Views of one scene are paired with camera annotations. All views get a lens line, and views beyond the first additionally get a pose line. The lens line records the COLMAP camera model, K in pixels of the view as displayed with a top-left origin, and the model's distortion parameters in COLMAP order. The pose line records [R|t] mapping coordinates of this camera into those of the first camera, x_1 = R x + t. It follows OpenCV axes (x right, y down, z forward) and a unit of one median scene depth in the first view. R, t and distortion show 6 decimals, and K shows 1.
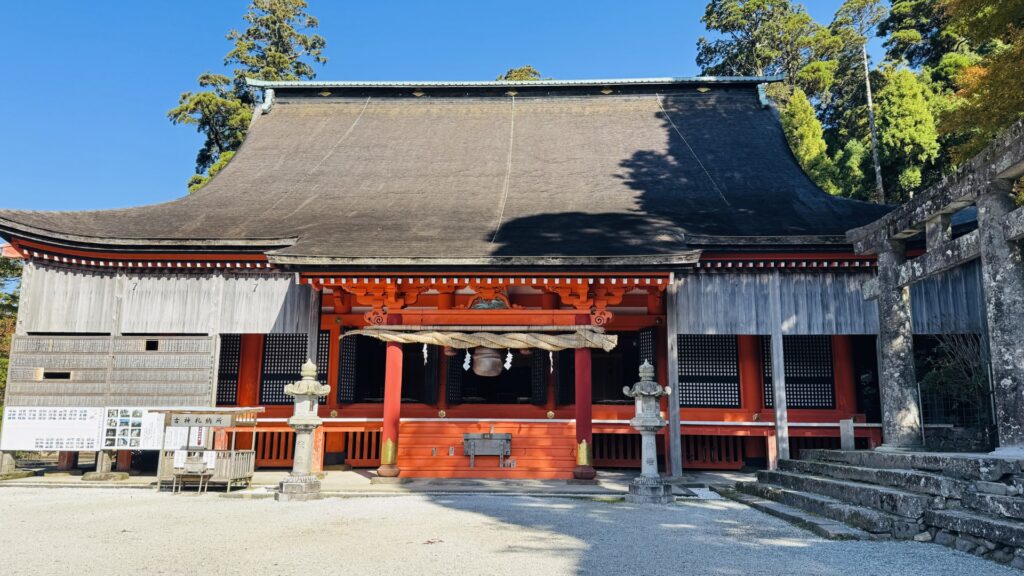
lens RADIAL K [[729.7, 0, 515.9], [0, 729.7, 318.0], [0, 0, 1]] dist [0.031125, -0.002886]
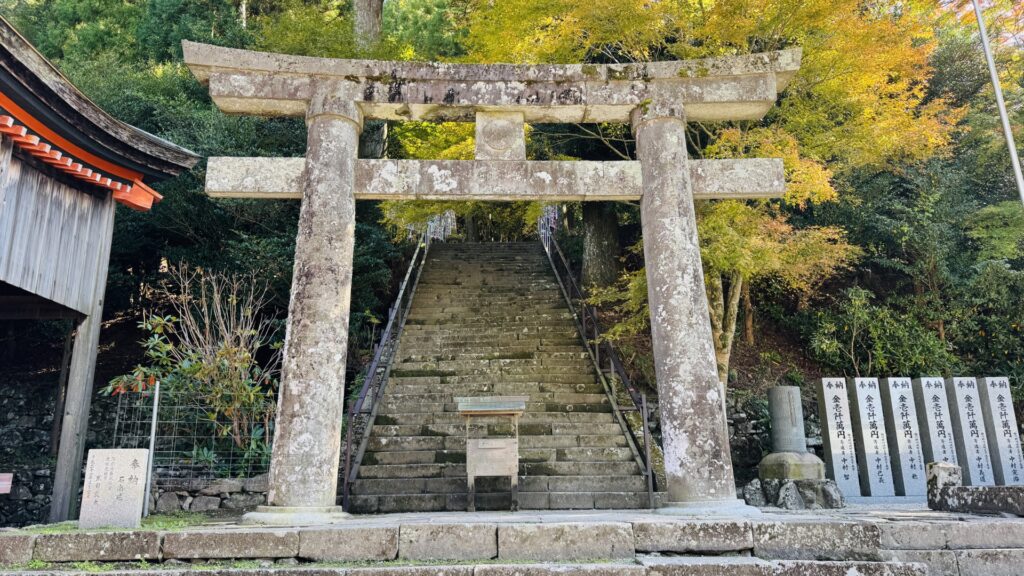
lens RADIAL K [[723.2, 0, 512.0], [0, 723.2, 288.0], [0, 0, 1]] dist [0.055511, -0.061210]
pose [[-0.078543, 0.252201, 0.964482, 0.024955], [-0.142559, 0.954686, -0.261249, 0.104039], [-0.986665, -0.158015, -0.039031, 0.671500]]
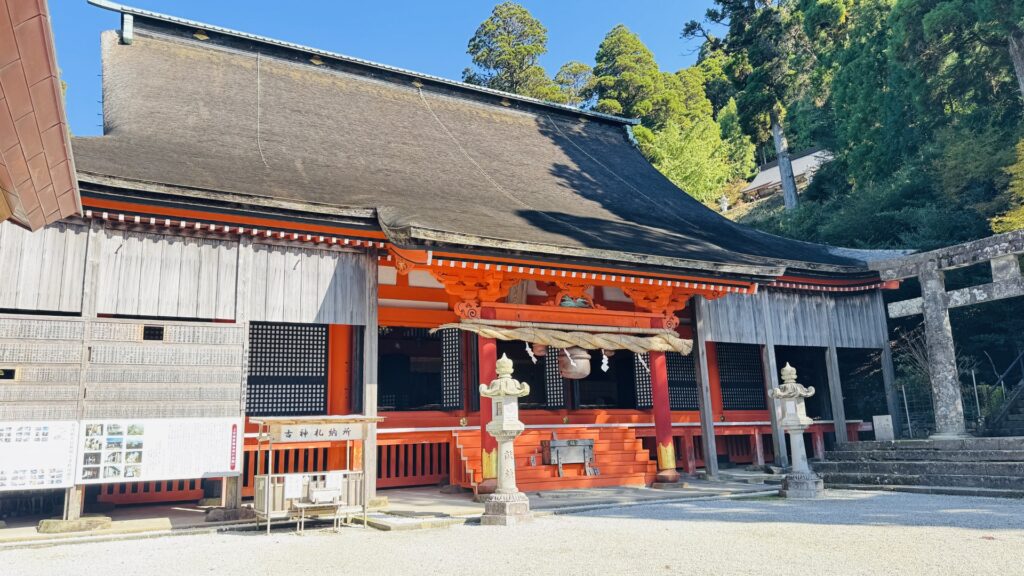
lens RADIAL K [[723.2, 0, 512.0], [0, 723.2, 288.0], [0, 0, 1]] dist [0.055511, -0.061210]
pose [[0.862968, 0.069569, 0.500446, -0.564153], [-0.038134, 0.996618, -0.072786, 0.032979], [-0.503817, 0.043728, 0.862703, 0.214539]]
